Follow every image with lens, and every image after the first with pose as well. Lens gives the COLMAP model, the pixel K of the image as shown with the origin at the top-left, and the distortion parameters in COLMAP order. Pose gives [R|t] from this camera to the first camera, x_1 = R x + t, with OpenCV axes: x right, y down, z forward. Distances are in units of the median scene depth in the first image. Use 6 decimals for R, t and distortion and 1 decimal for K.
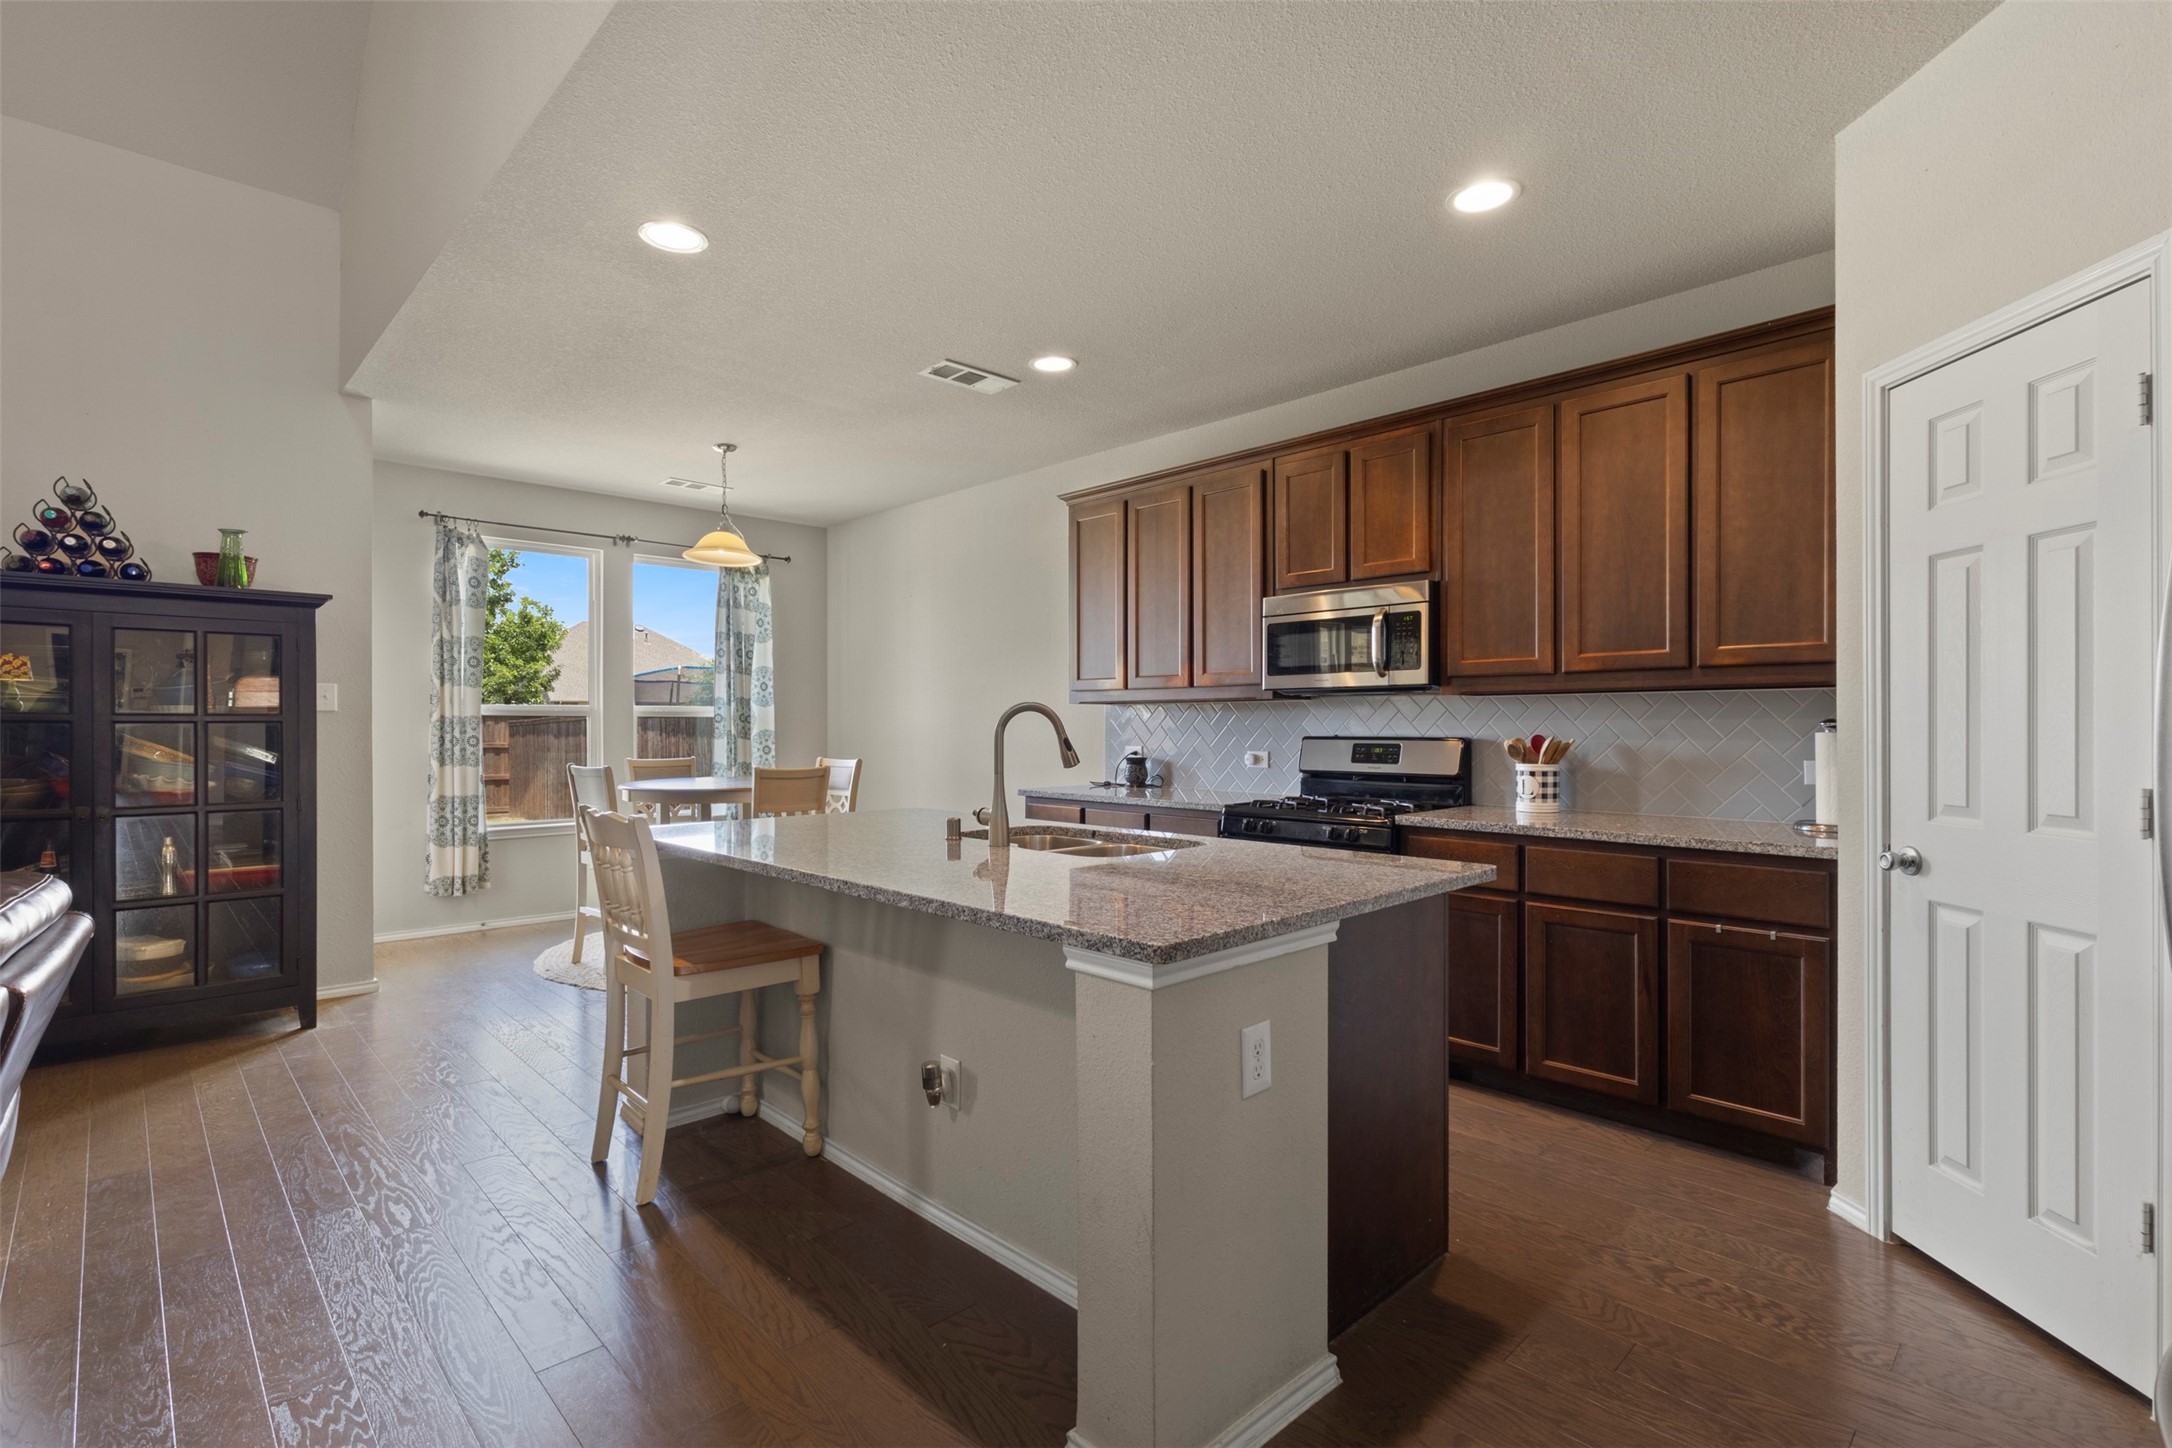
lens RADIAL K [[1000.2, 0, 1078.3], [0, 1000.2, 732.7], [0, 0, 1]] dist [-0.000397, 0.000629]
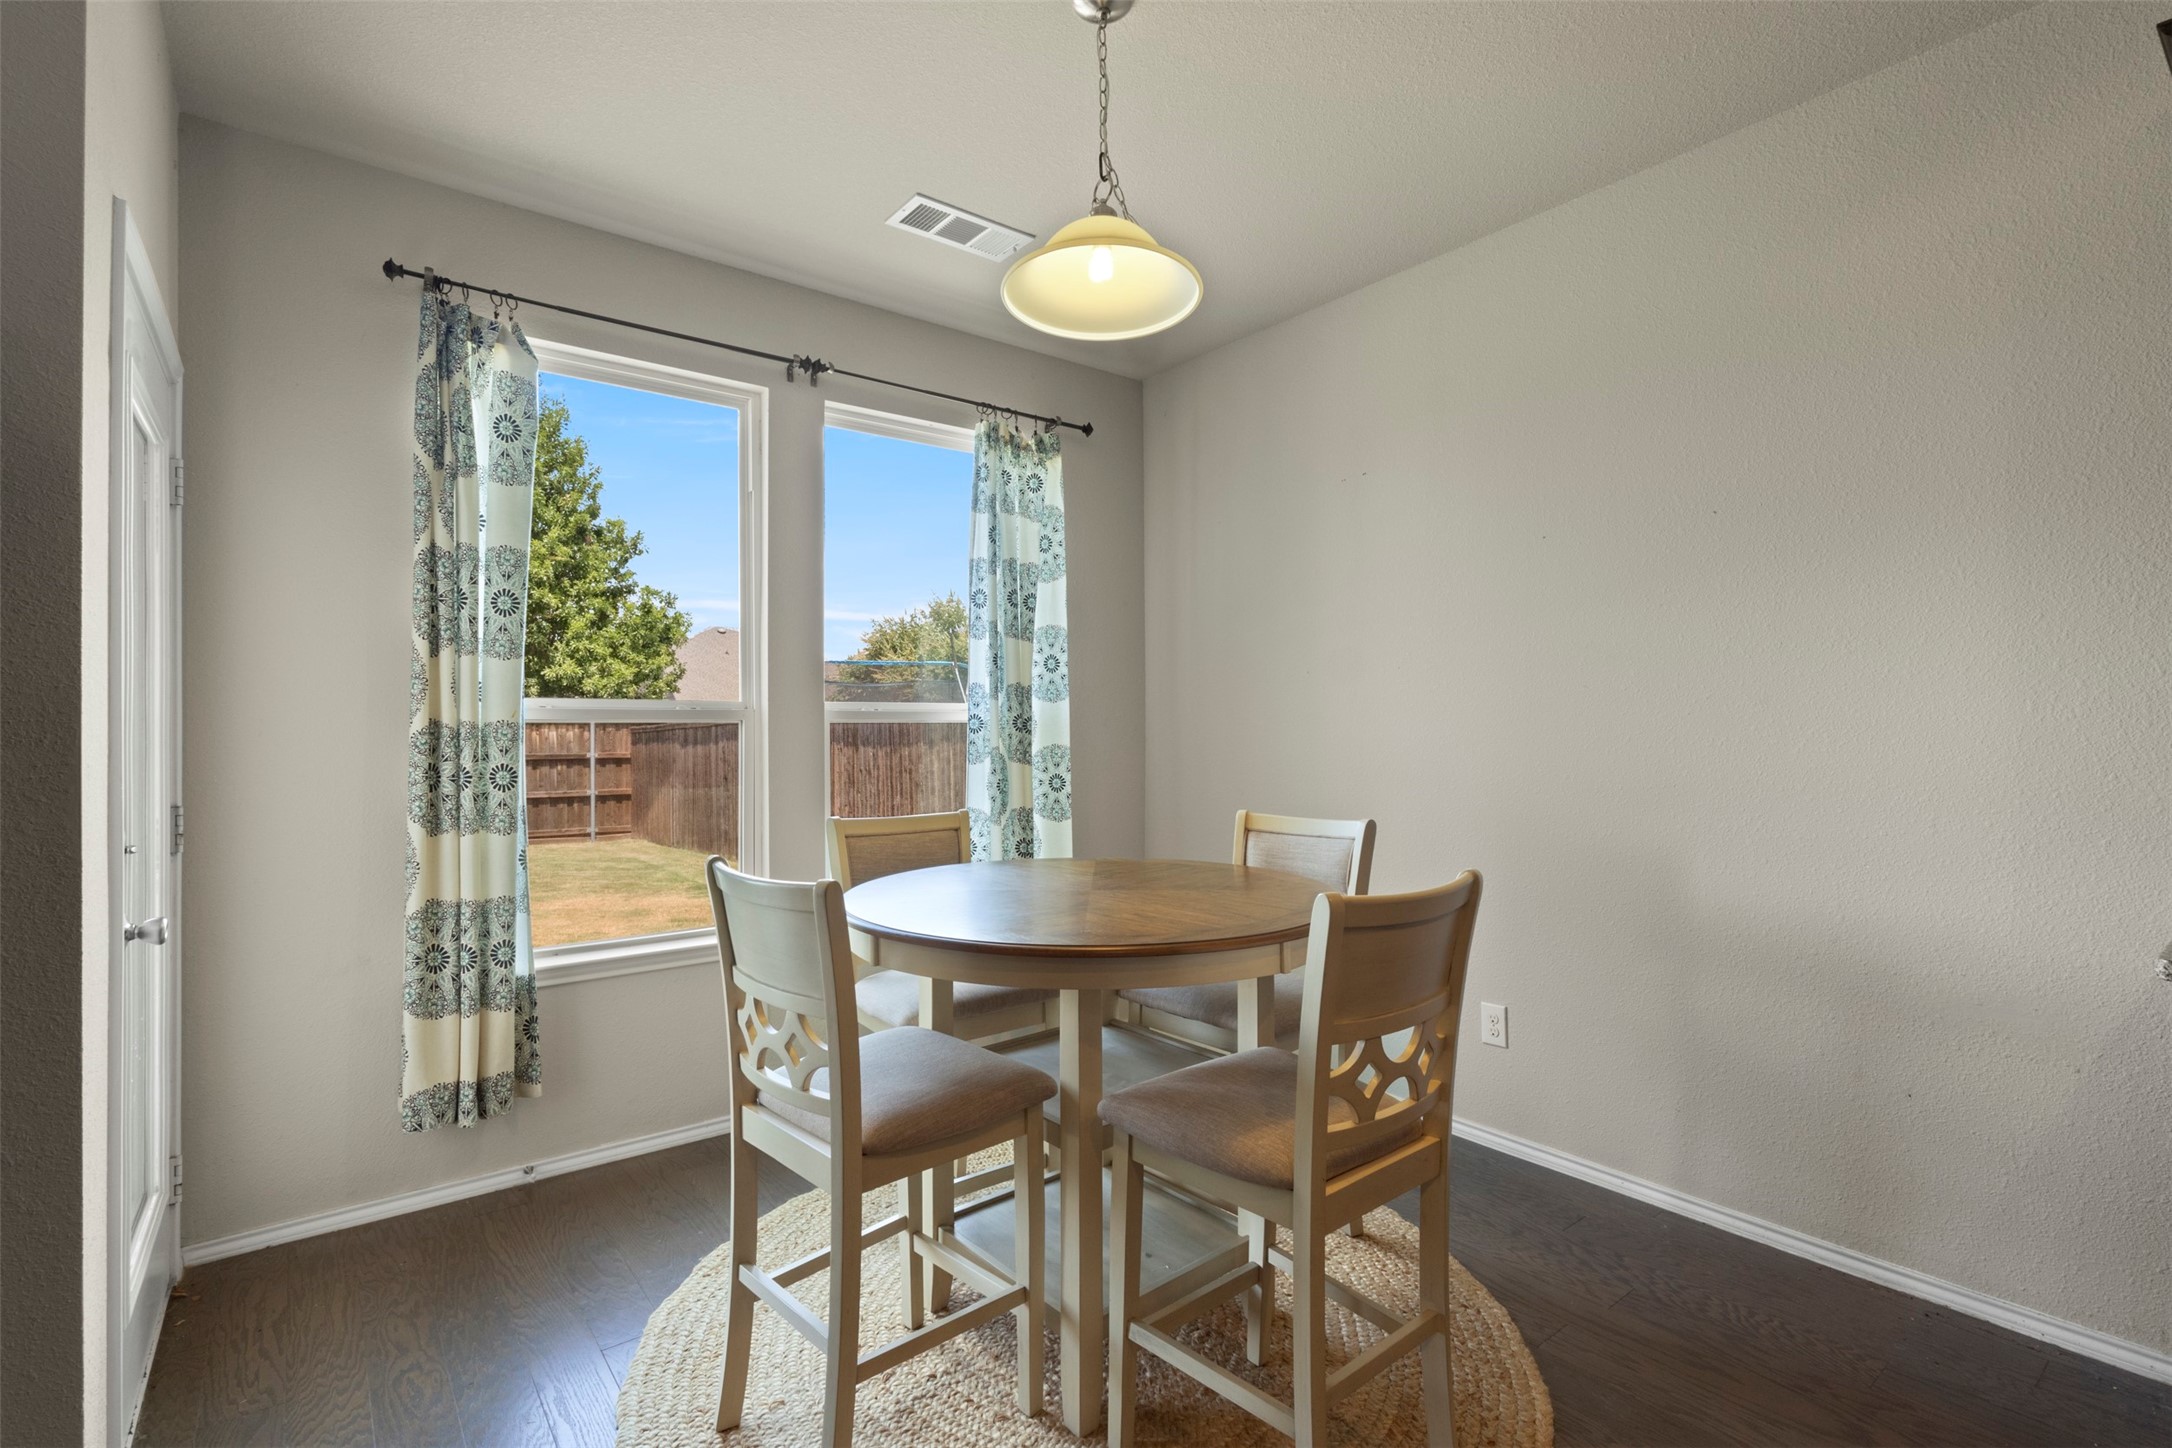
lens RADIAL K [[1000.2, 0, 1074.3], [0, 1000.2, 727.6], [0, 0, 1]] dist [-0.000397, 0.000629]
pose [[0.994195, -0.004245, -0.107509, -0.296131], [0.003366, 0.999959, -0.008357, -0.009239], [0.107540, 0.007946, 0.994169, 0.571326]]
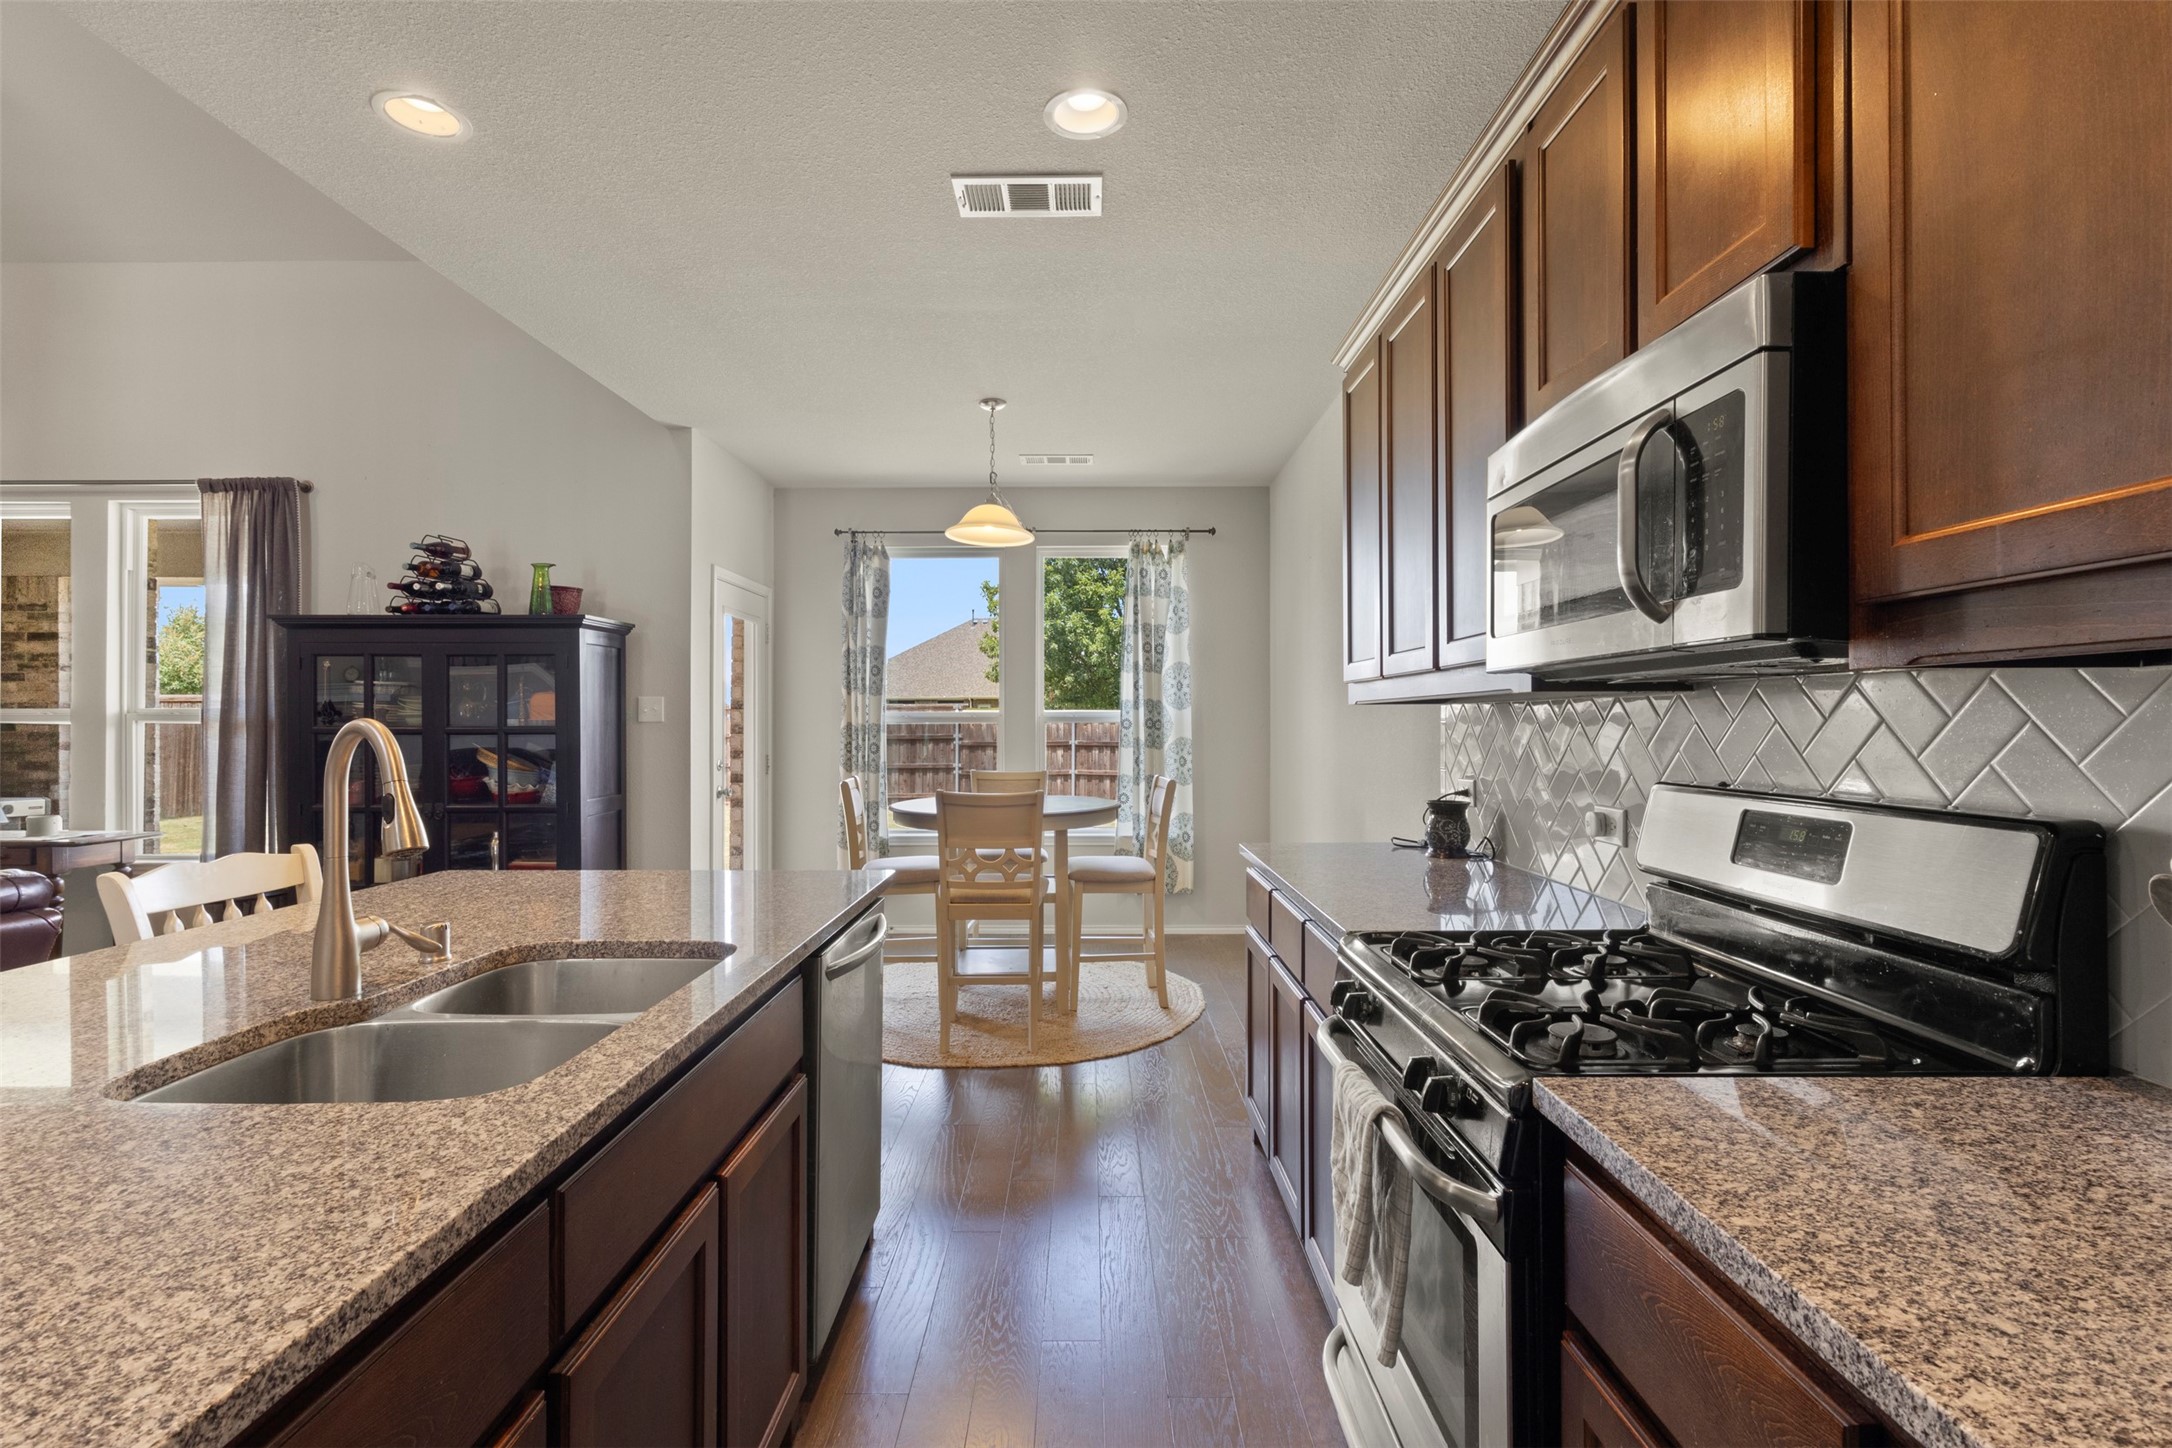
lens RADIAL K [[1000.2, 0, 1080.0], [0, 1000.2, 722.6], [0, 0, 1]] dist [-0.000397, 0.000629]
pose [[0.721314, -0.001193, -0.692607, 0.250481], [-0.002999, 0.999984, -0.004845, -0.013202], [0.692601, 0.005572, 0.721299, 0.403681]]
